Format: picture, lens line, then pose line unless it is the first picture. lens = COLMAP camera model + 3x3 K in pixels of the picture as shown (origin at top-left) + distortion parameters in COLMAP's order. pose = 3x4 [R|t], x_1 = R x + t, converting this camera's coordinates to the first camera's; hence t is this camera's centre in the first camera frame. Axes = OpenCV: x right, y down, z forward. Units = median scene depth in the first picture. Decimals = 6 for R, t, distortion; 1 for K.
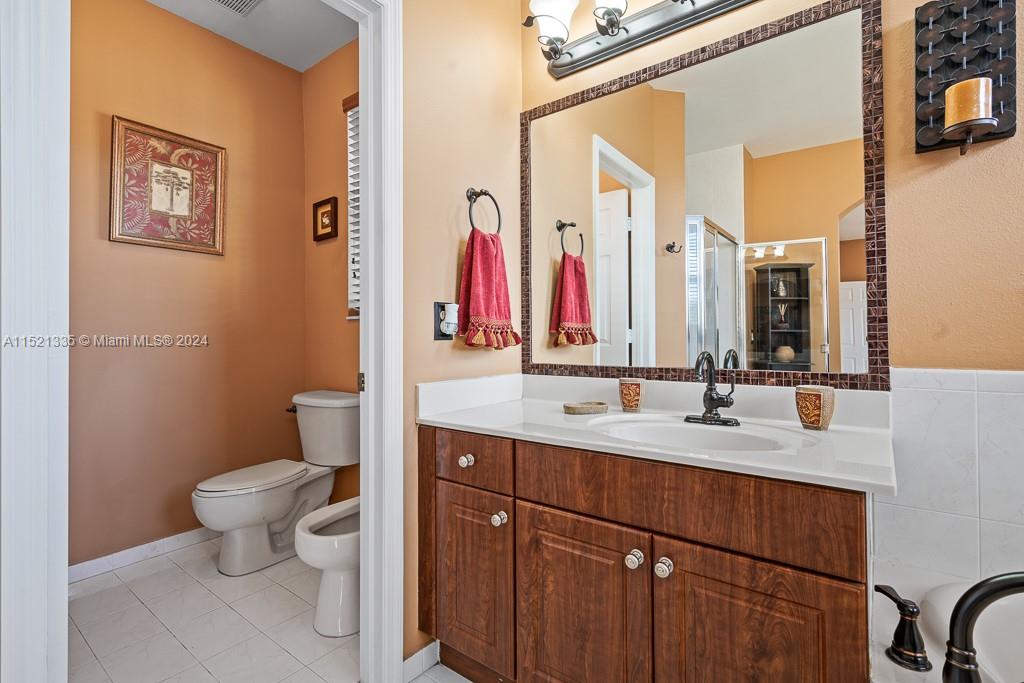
lens RADIAL K [[471.5, 0, 514.0], [0, 471.5, 333.0], [0, 0, 1]] dist [-0.002366, 0.000675]
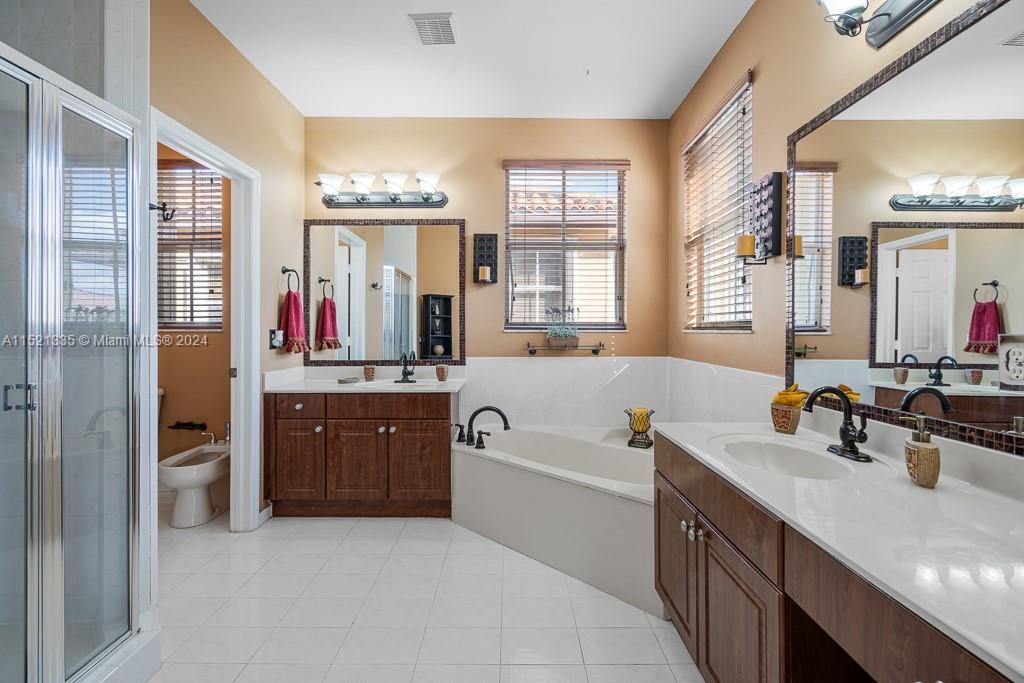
lens RADIAL K [[471.5, 0, 515.1], [0, 471.5, 328.7], [0, 0, 1]] dist [-0.002366, 0.000675]
pose [[0.784381, 0.009561, 0.620206, -0.605891], [-0.010927, 0.999939, -0.001595, -0.081246], [-0.620183, -0.005526, 0.784437, -1.172171]]
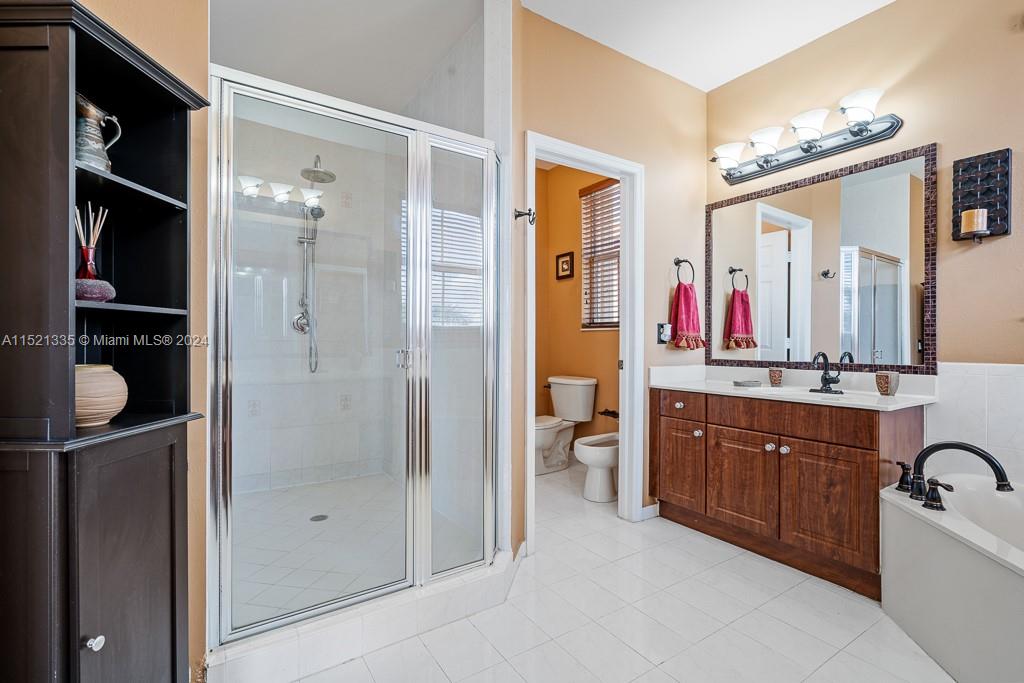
lens RADIAL K [[471.5, 0, 509.0], [0, 471.5, 342.2], [0, 0, 1]] dist [-0.002366, 0.000675]
pose [[0.945654, 0.010624, -0.325002, -0.125401], [-0.008214, 0.999928, 0.008785, -0.003549], [0.325071, -0.005638, 0.945673, -1.004528]]
